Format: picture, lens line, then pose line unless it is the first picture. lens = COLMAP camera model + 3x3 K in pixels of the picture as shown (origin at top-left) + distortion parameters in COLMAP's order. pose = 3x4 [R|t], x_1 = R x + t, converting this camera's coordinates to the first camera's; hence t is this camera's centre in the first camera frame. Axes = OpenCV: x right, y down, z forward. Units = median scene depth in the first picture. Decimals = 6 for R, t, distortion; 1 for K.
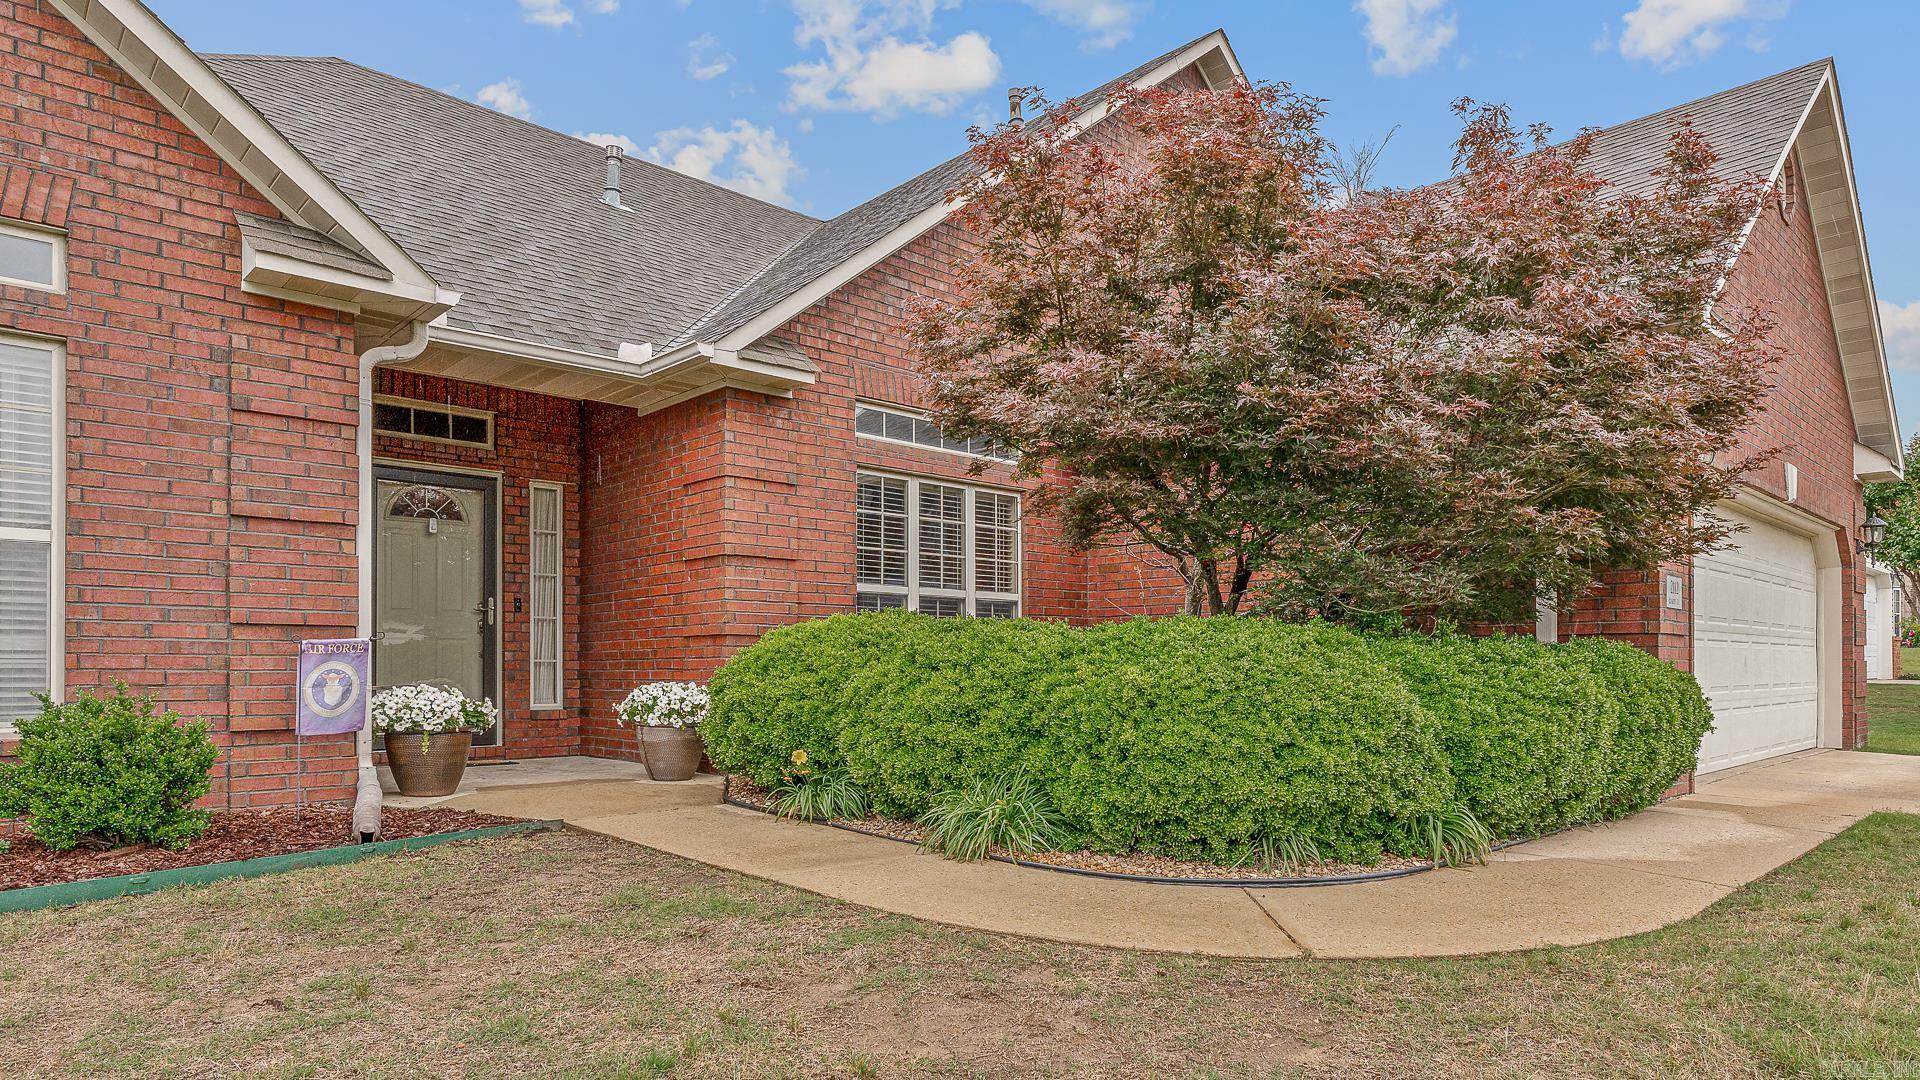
lens RADIAL K [[1208.0, 0, 962.6], [0, 1208.0, 604.2], [0, 0, 1]] dist [0.009561, -0.001150]
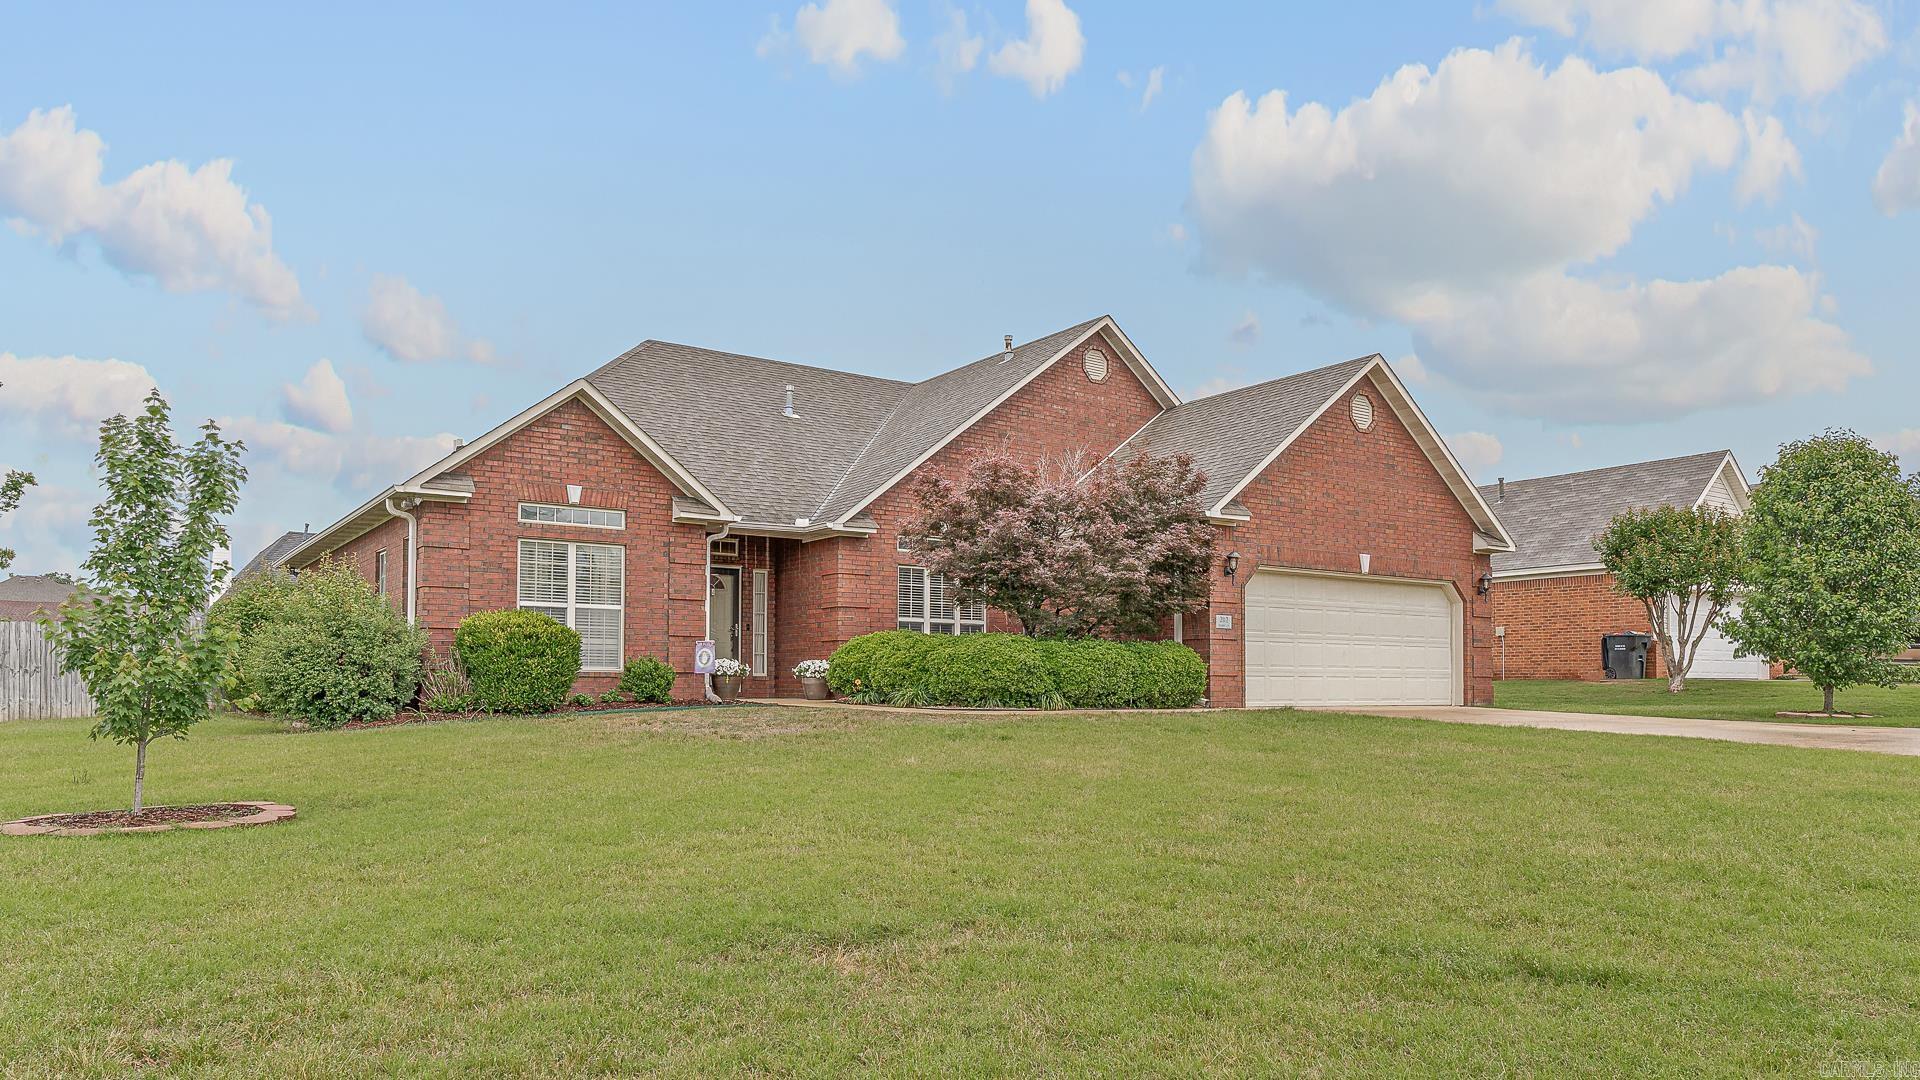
lens RADIAL K [[1327.5, 0, 959.4], [0, 1327.5, 531.2], [0, 0, 1]] dist [-0.010675, -0.001018]
pose [[0.990418, -0.011487, -0.137622, 0.419644], [0.002719, 0.997964, -0.063726, -0.023124], [0.138074, 0.062741, 0.988433, -1.630958]]
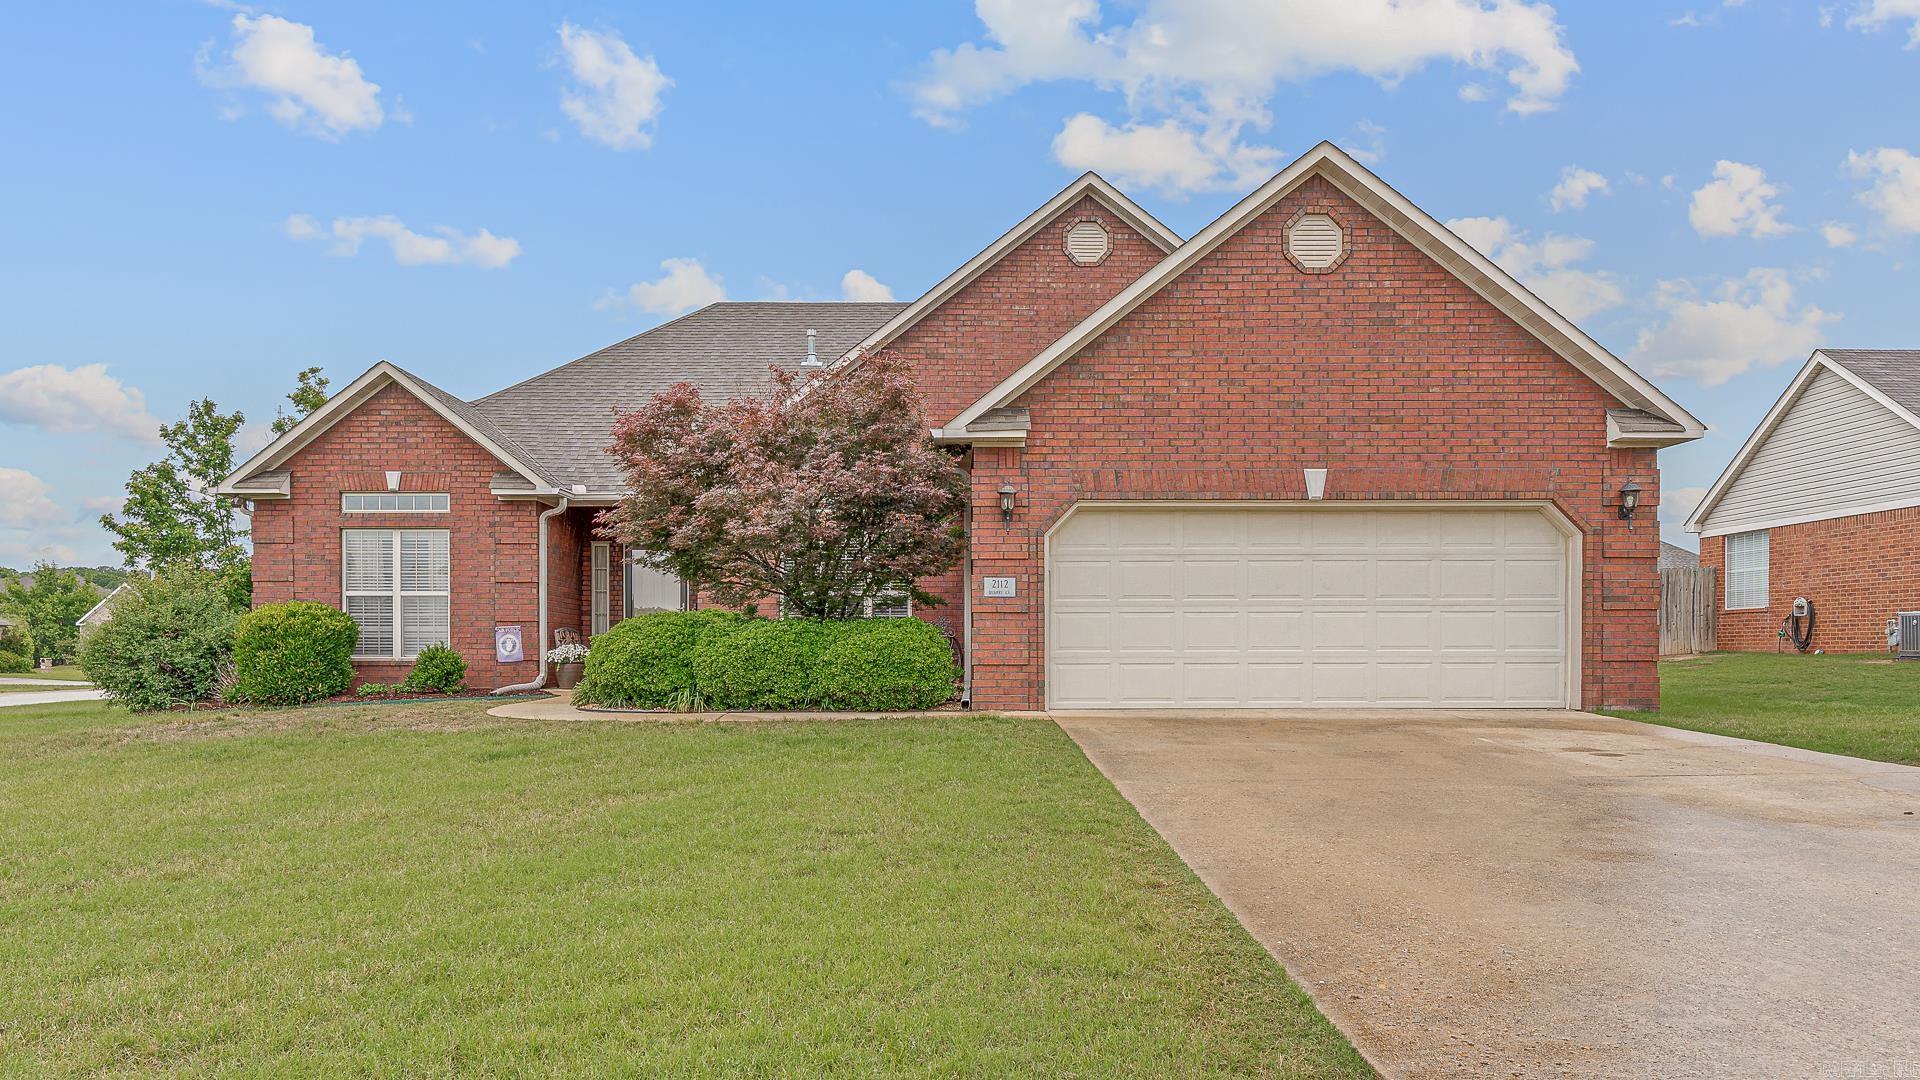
lens RADIAL K [[1327.5, 0, 958.3], [0, 1327.5, 548.2], [0, 0, 1]] dist [-0.010675, -0.001018]
pose [[0.711770, -0.052908, -0.700418, 1.767184], [0.038273, 0.998599, -0.036540, 0.000323], [0.701370, -0.000799, 0.712797, -0.323613]]
